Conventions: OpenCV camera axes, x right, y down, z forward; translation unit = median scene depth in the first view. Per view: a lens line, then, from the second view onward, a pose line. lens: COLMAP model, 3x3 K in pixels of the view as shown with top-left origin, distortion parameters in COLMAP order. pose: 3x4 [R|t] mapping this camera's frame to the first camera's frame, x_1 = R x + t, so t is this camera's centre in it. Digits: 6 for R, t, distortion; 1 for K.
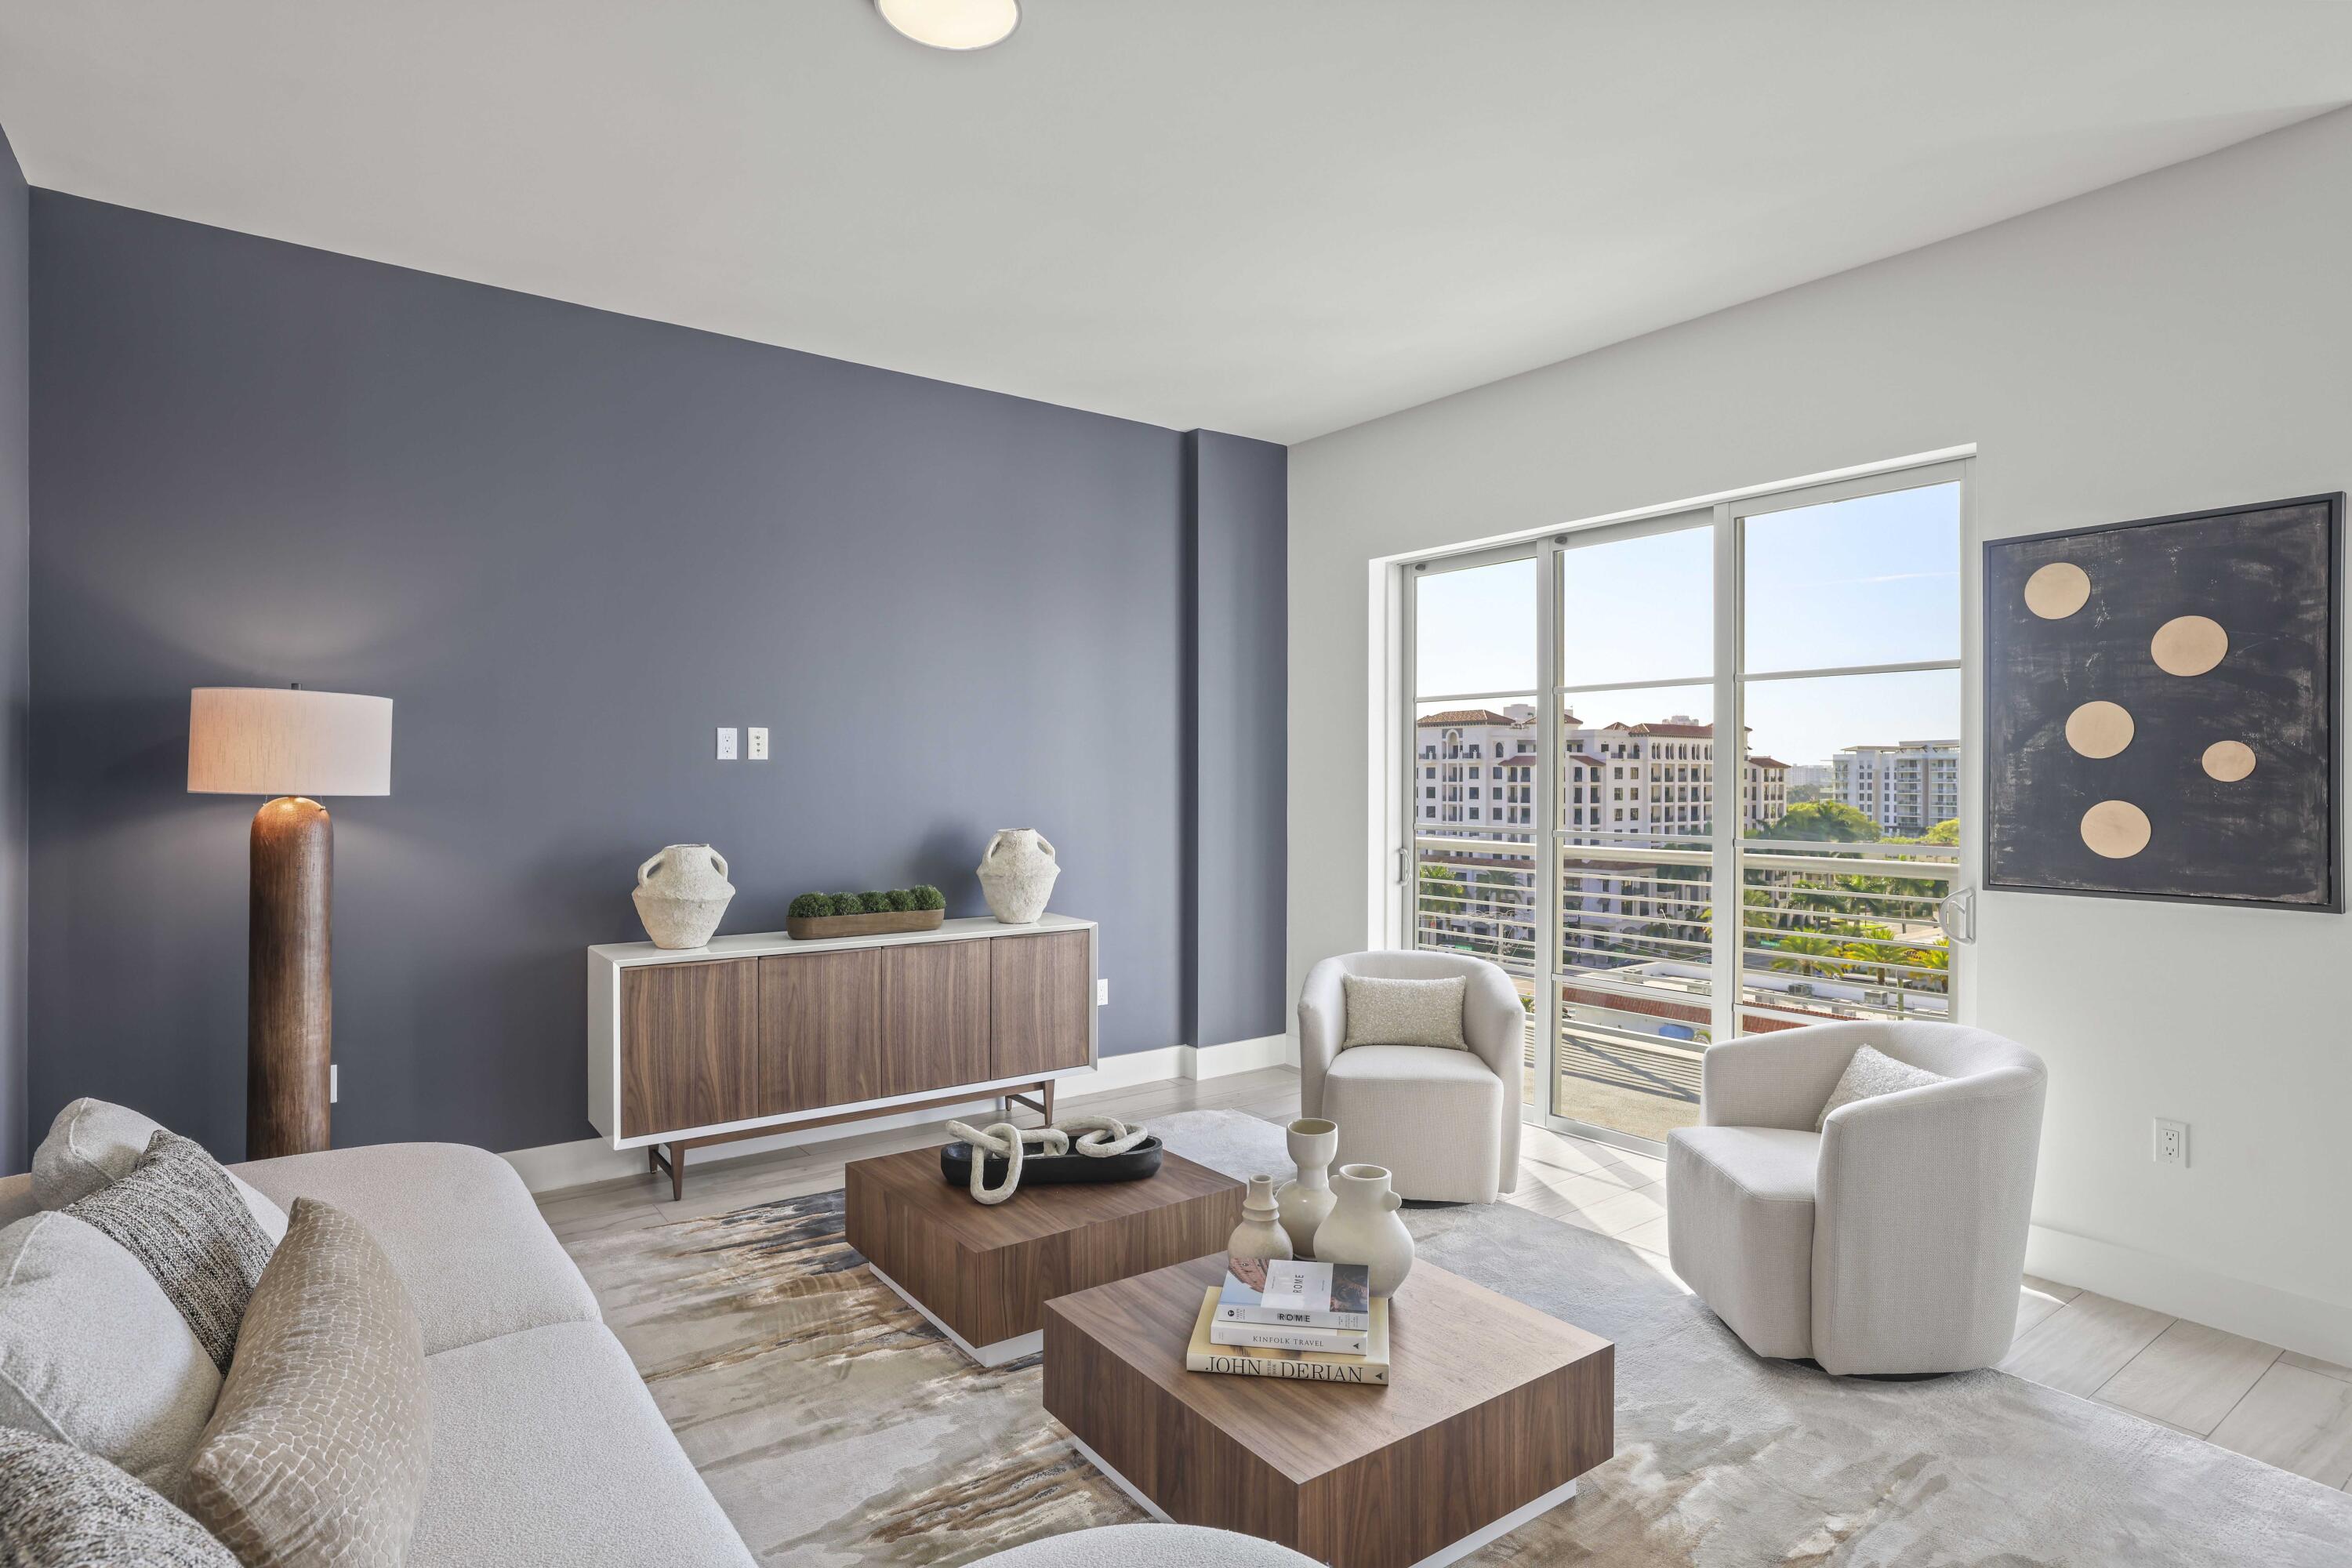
lens RADIAL K [[1231.4, 0, 1141.7], [0, 1231.4, 769.9], [0, 0, 1]] dist [-0.005053, 0.002427]
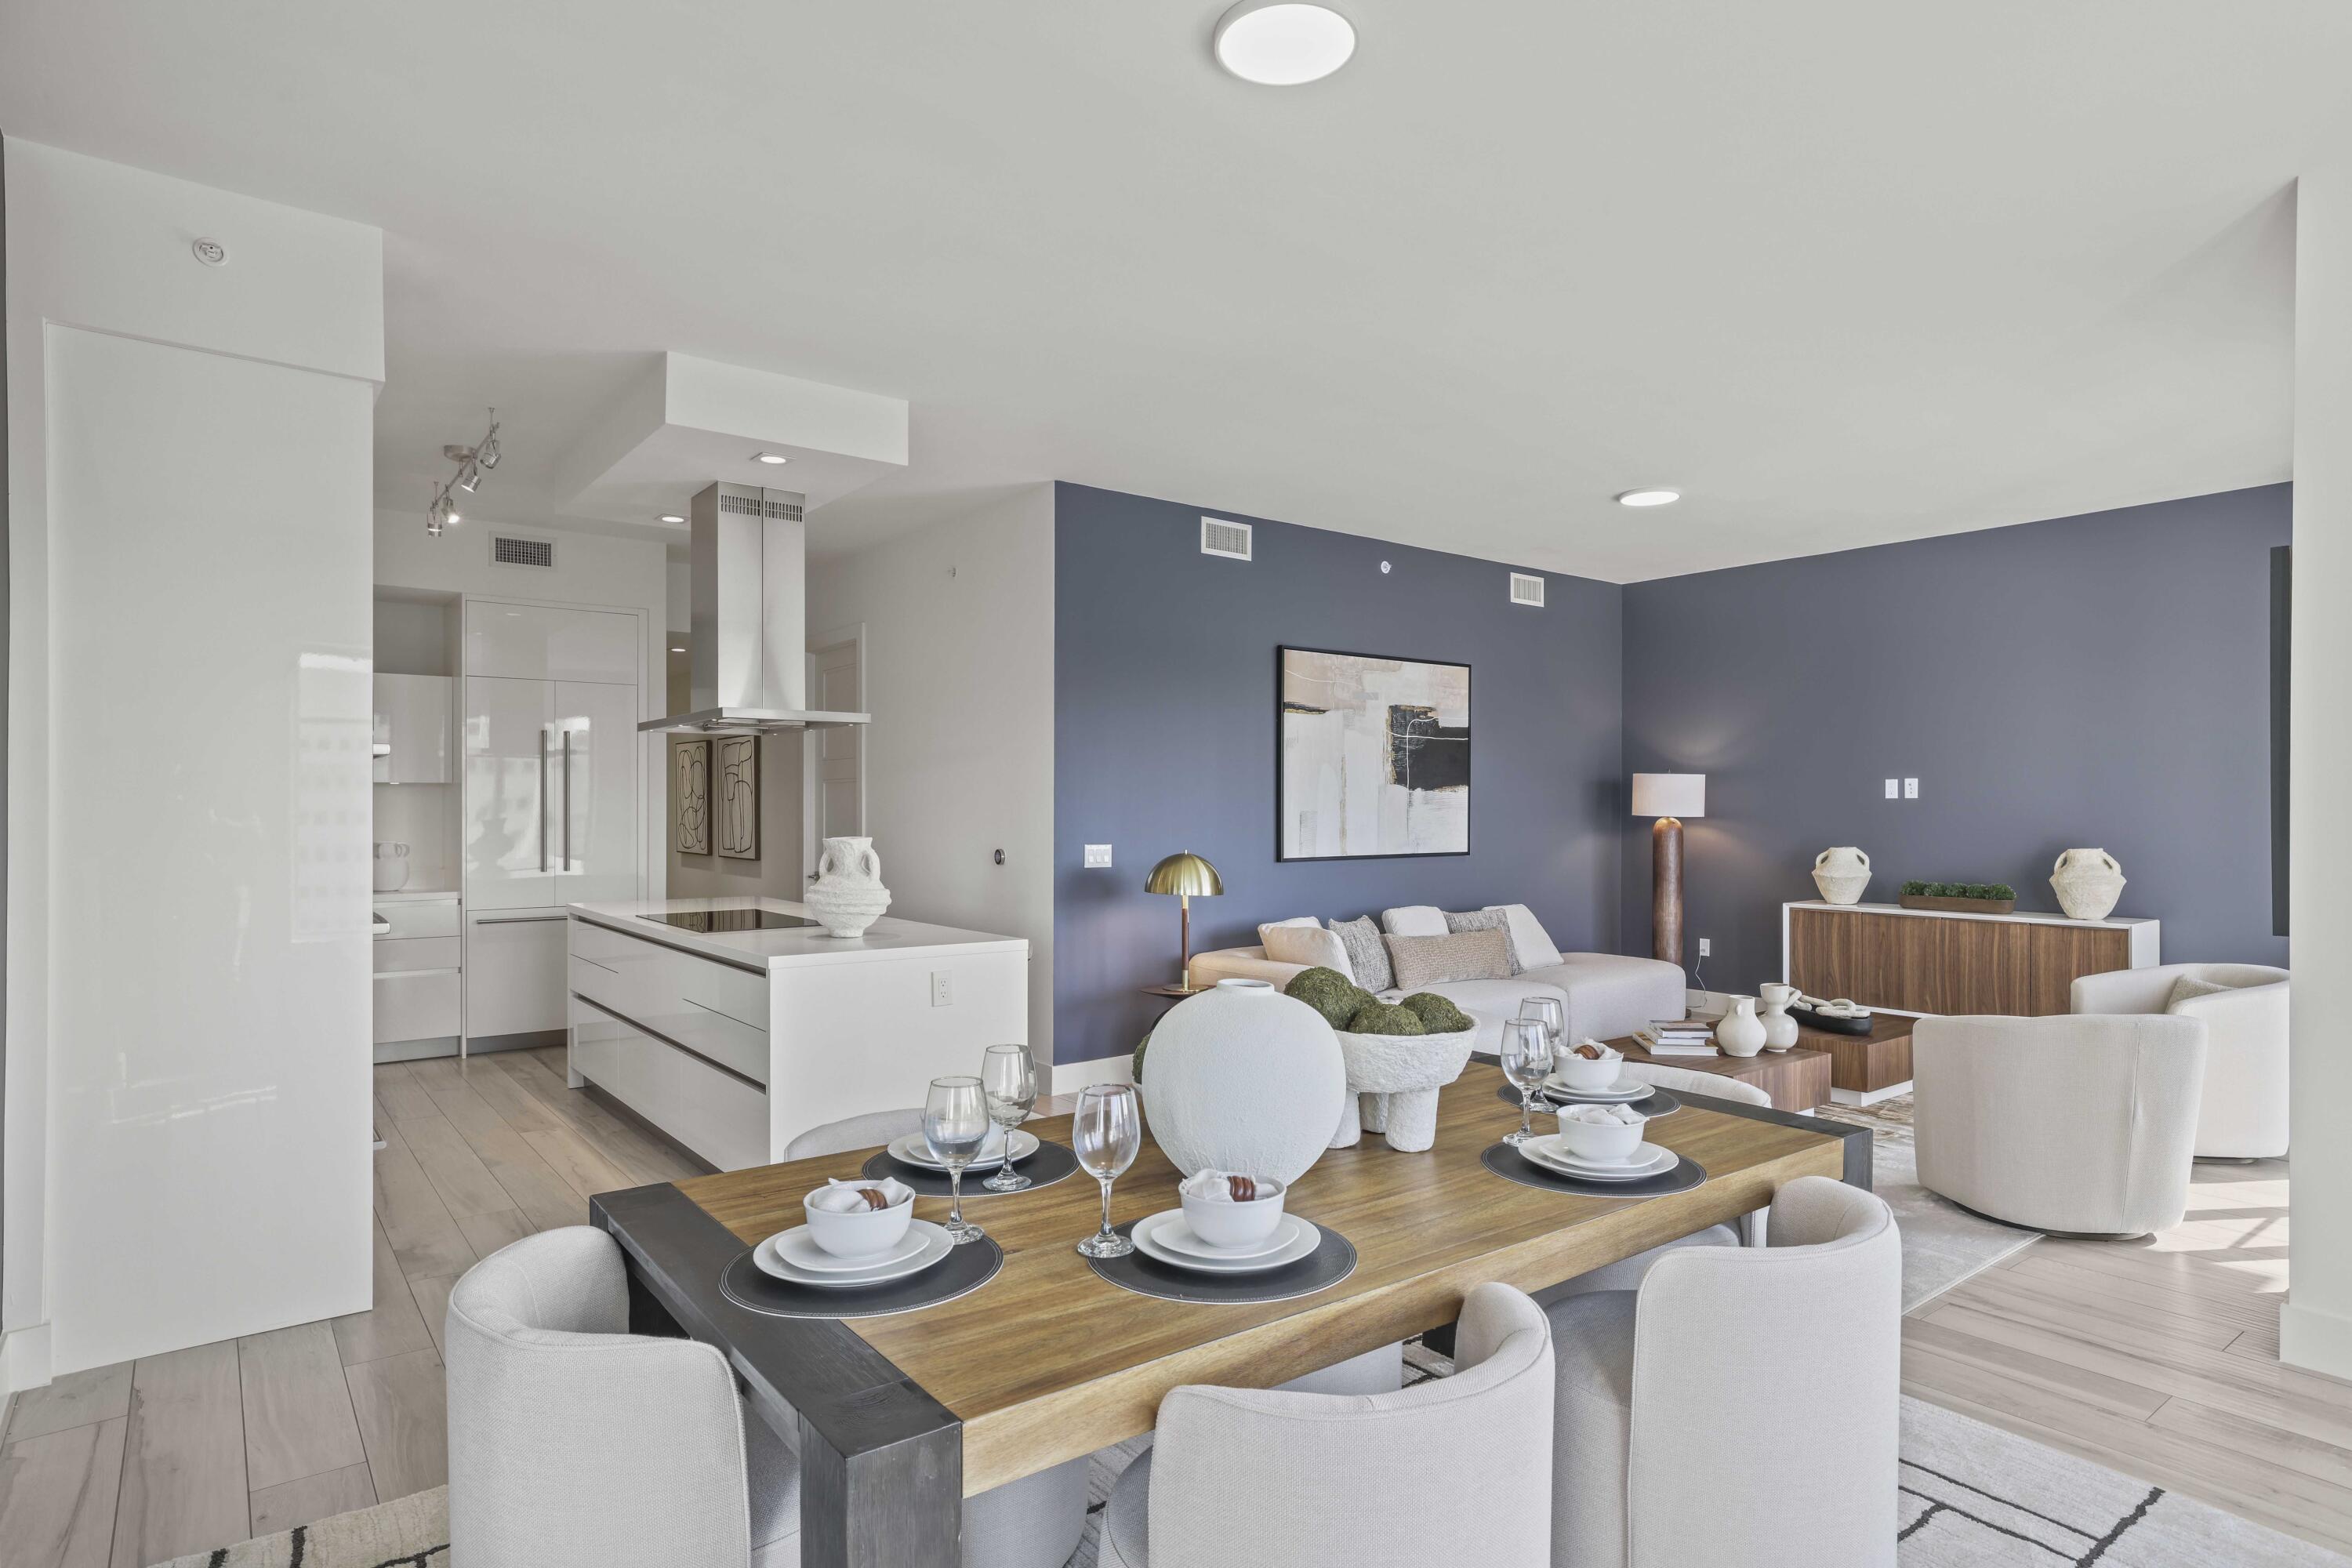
lens RADIAL K [[1231.4, 0, 1195.9], [0, 1231.4, 808.6], [0, 0, 1]] dist [-0.005053, 0.002427]
pose [[0.044555, -0.000071, -0.999007, 1.560696], [0.005289, 0.999986, 0.000164, -0.000086], [0.998993, -0.005291, 0.044555, -0.016083]]
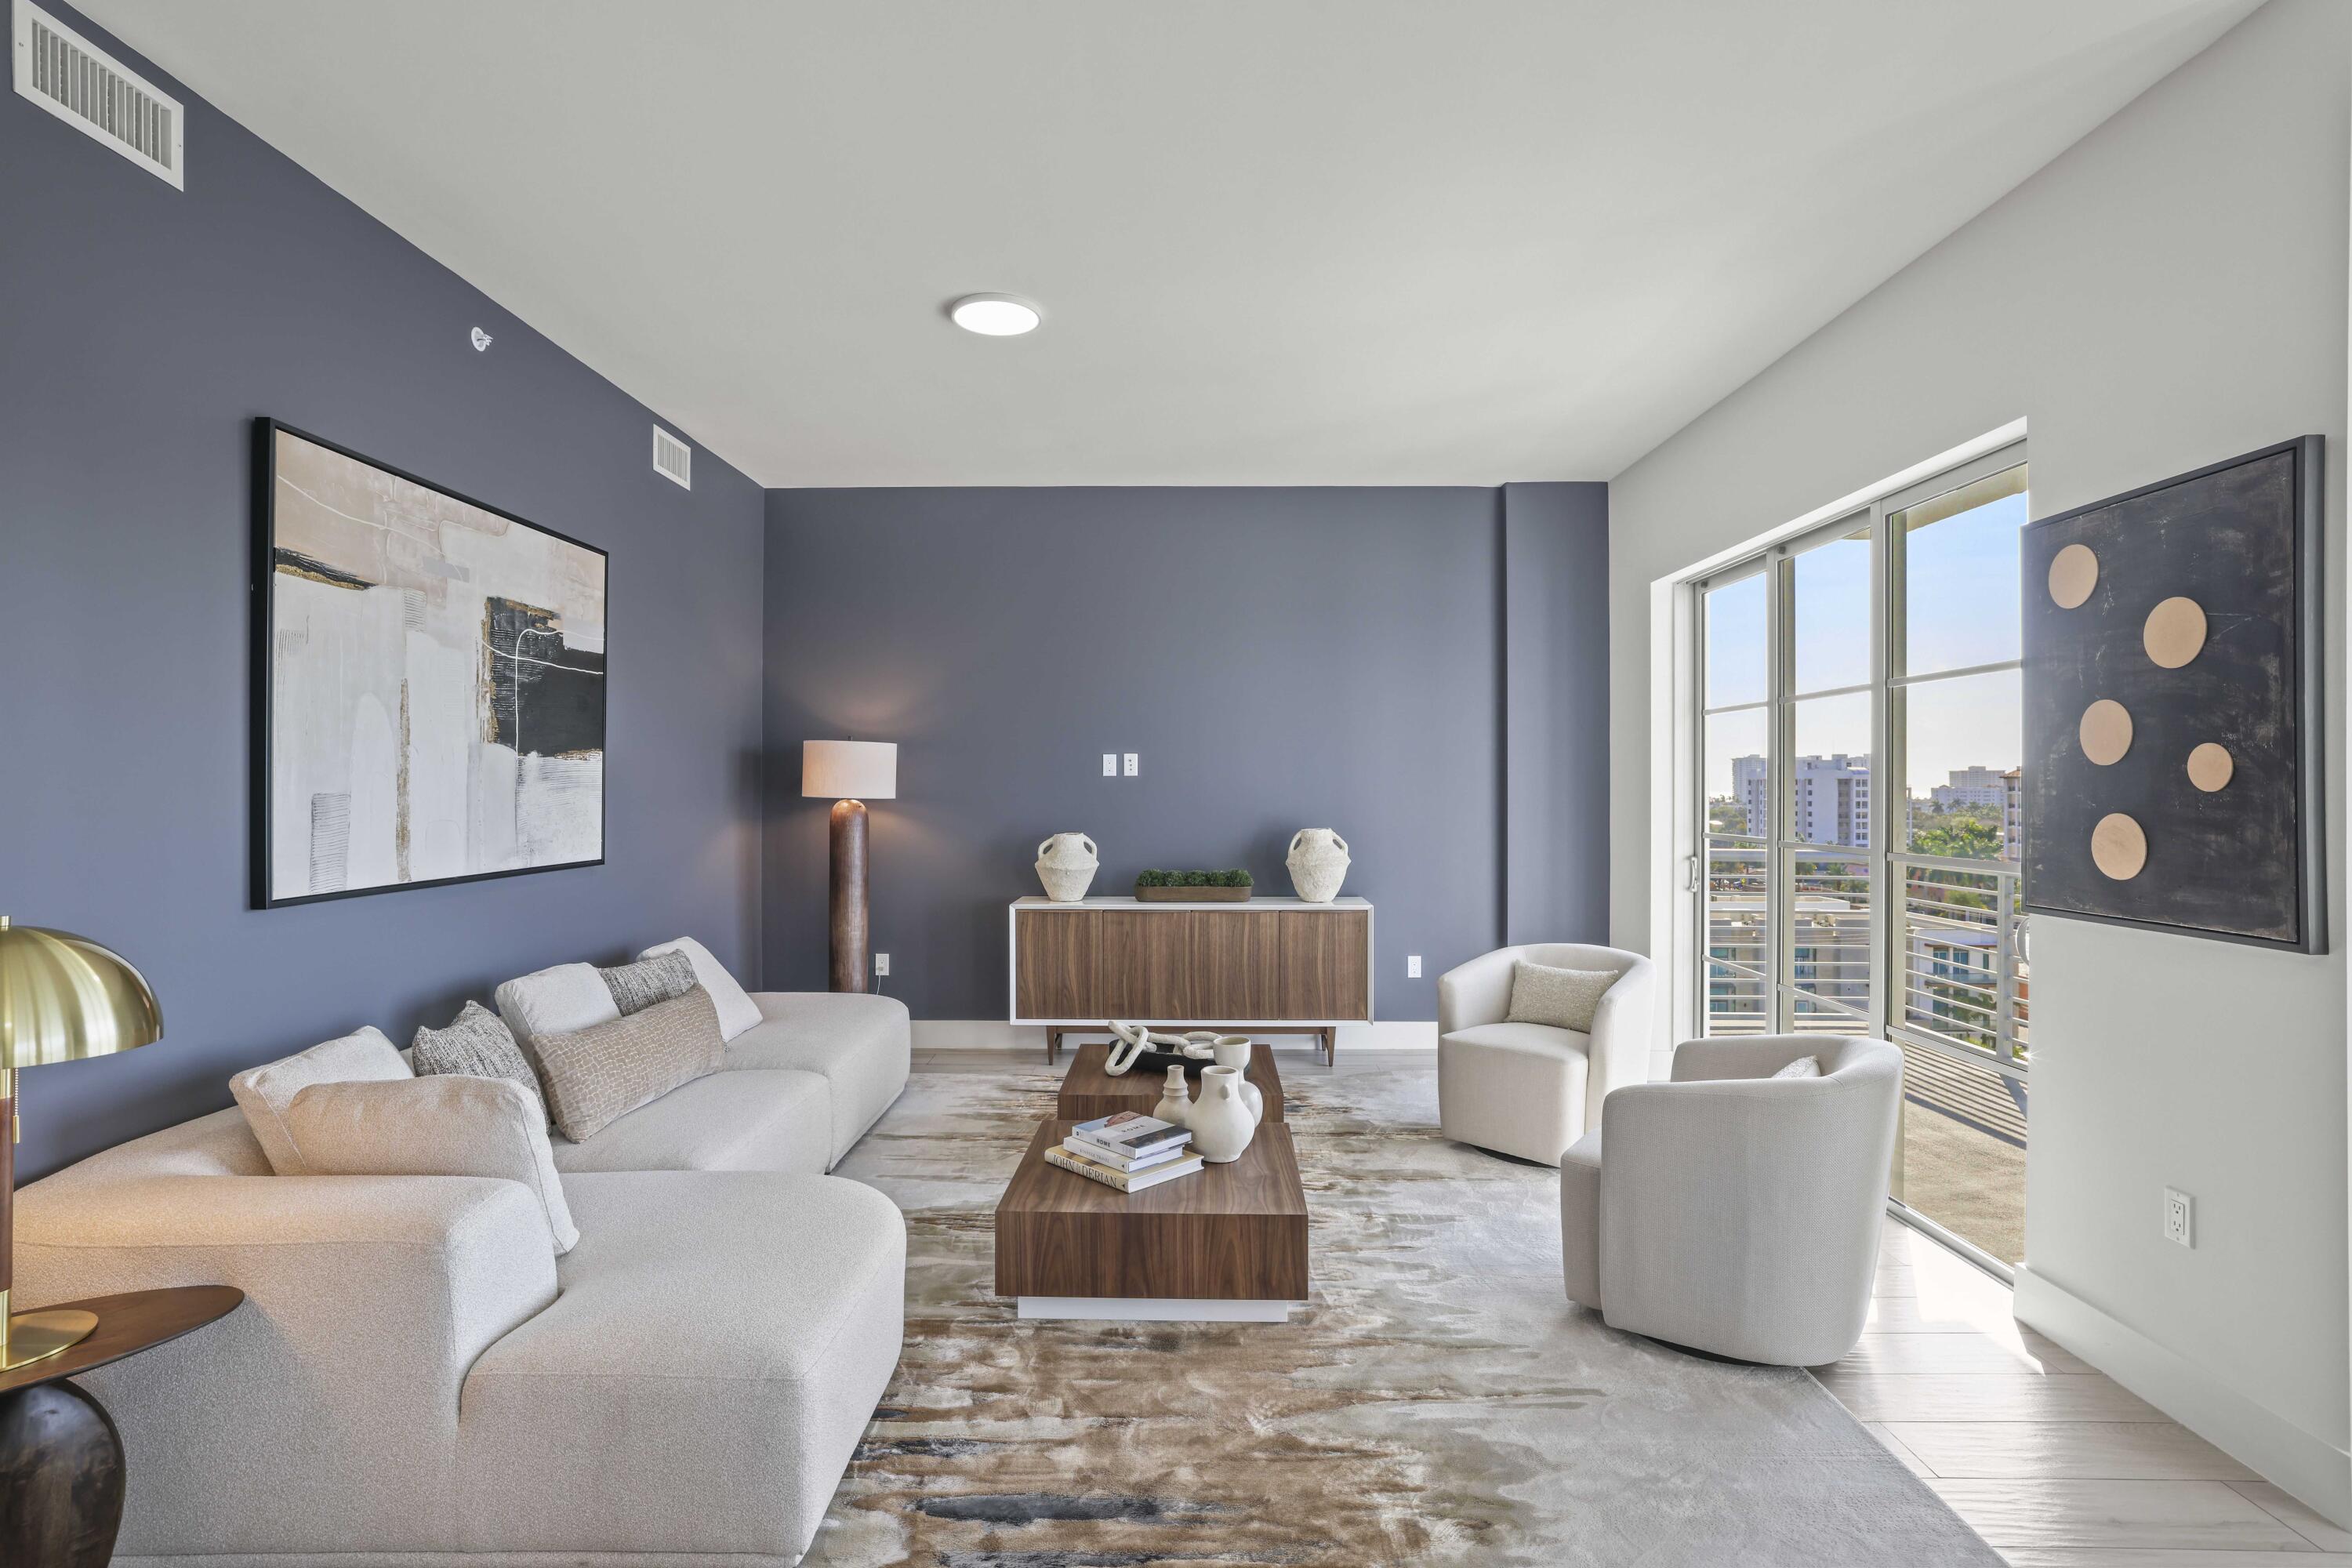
lens RADIAL K [[1129.5, 0, 1150.8], [0, 1129.5, 782.4], [0, 0, 1]] dist [-0.001187, 0.005041]
pose [[0.795451, -0.004162, -0.606004, 0.627545], [0.004624, 0.999989, -0.000798, 0.000310], [0.606001, -0.002167, 0.795461, -0.046239]]
